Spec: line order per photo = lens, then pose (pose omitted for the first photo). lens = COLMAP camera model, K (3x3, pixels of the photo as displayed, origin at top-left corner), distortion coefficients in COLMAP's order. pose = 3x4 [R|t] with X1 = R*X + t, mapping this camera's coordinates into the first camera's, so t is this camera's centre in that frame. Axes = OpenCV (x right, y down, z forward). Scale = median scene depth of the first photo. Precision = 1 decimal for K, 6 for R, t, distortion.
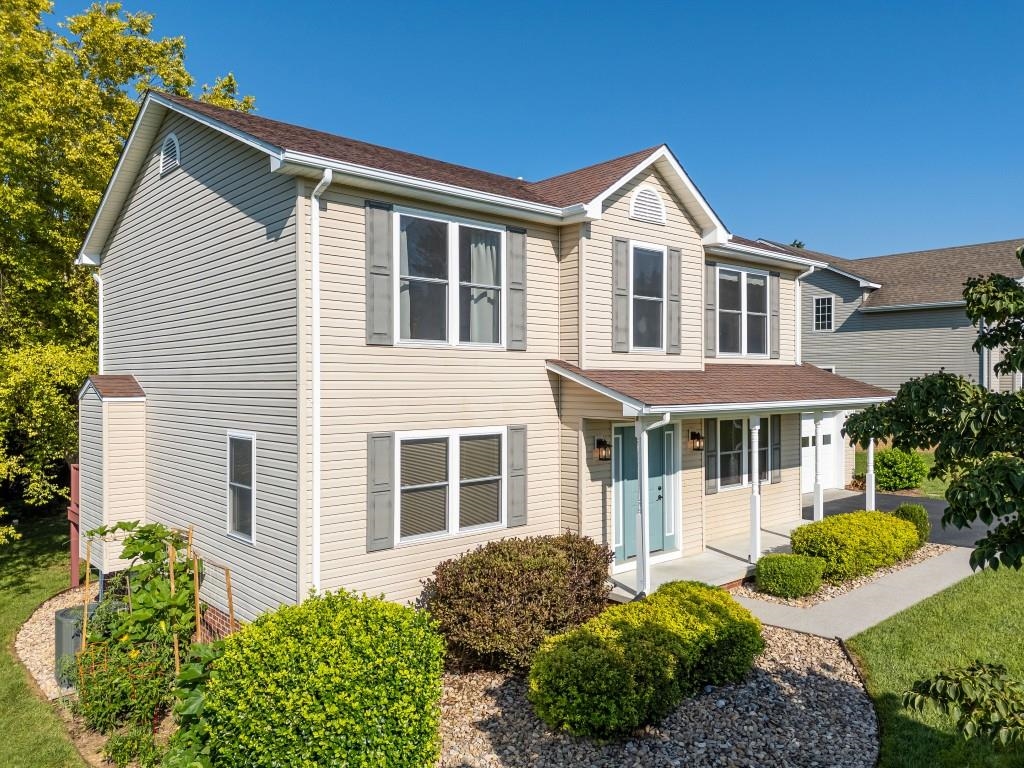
lens RADIAL K [[742.6, 0, 513.7], [0, 742.6, 387.8], [0, 0, 1]] dist [0.069313, -0.079905]
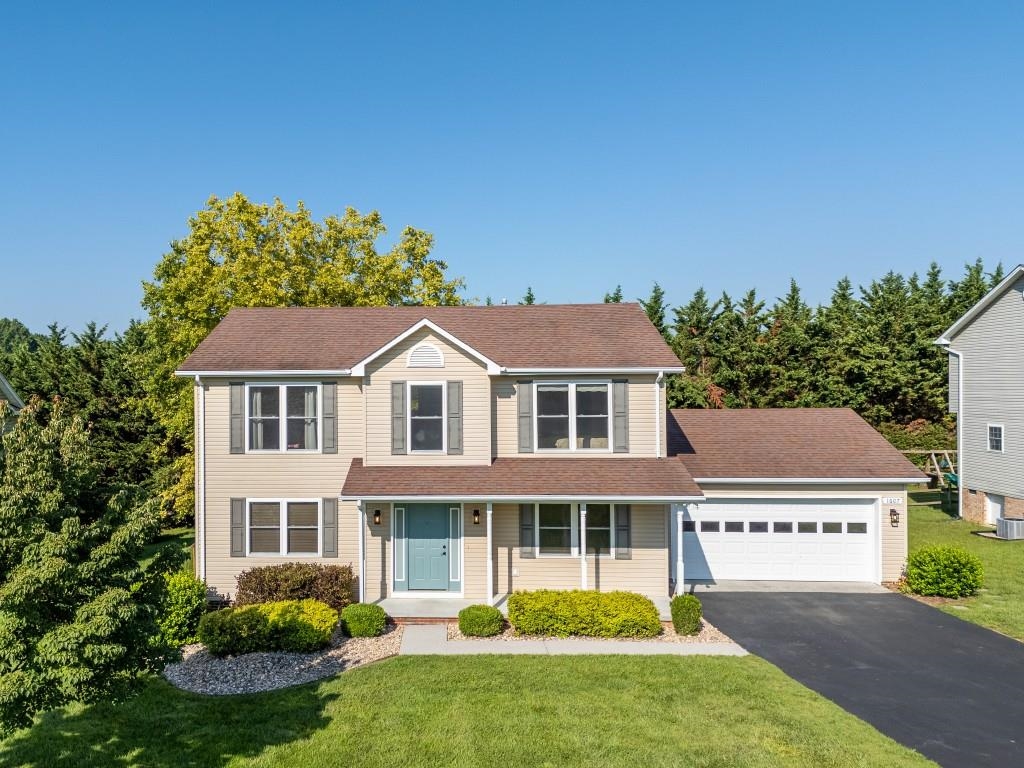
lens RADIAL K [[811.7, 0, 458.9], [0, 811.7, 385.3], [0, 0, 1]] dist [0.089866, 0.001705]
pose [[0.730573, -0.003979, -0.682823, 1.443500], [-0.003381, 0.999950, -0.009444, -0.183209], [0.682826, 0.009208, 0.730523, -0.155825]]
